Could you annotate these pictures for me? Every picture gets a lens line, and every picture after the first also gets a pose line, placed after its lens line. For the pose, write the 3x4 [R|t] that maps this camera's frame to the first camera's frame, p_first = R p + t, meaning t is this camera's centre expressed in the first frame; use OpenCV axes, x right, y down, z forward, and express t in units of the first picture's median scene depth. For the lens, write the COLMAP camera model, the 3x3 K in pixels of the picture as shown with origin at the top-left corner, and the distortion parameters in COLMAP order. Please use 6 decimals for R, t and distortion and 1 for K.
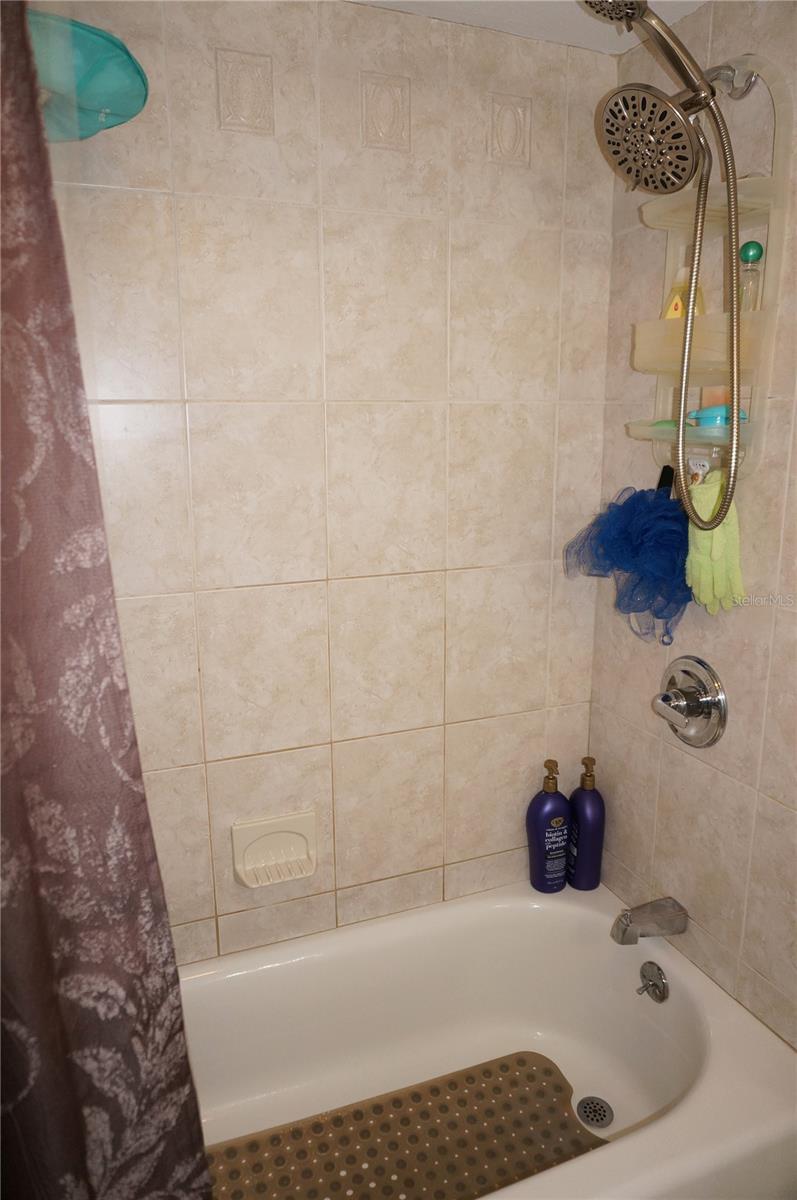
lens RADIAL K [[798.1, 0, 396.6], [0, 798.1, 594.5], [0, 0, 1]] dist [-0.050856, 0.034624]
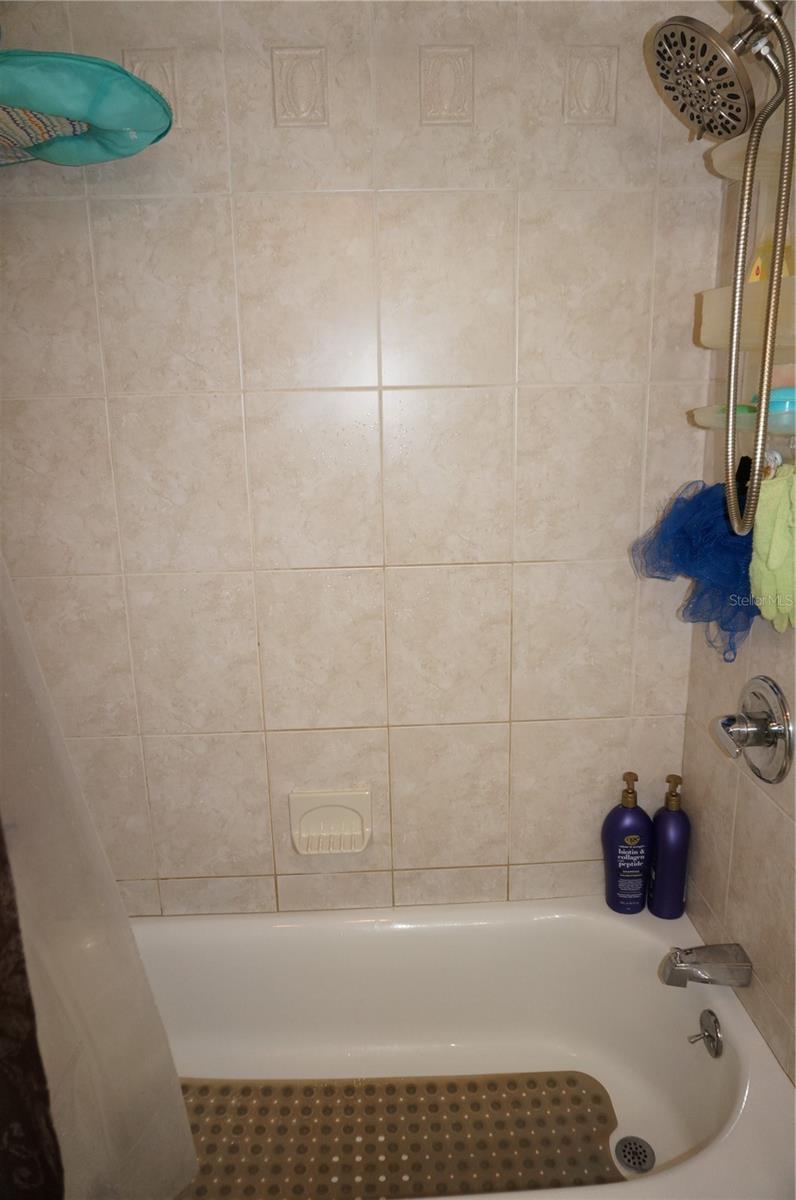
lens RADIAL K [[798.1, 0, 400.3], [0, 798.1, 597.0], [0, 0, 1]] dist [-0.050856, 0.034624]
pose [[0.943621, 0.066603, -0.324259, 0.264010], [-0.055284, 0.997500, 0.044006, -0.025129], [0.326379, -0.023599, 0.944944, 0.052362]]
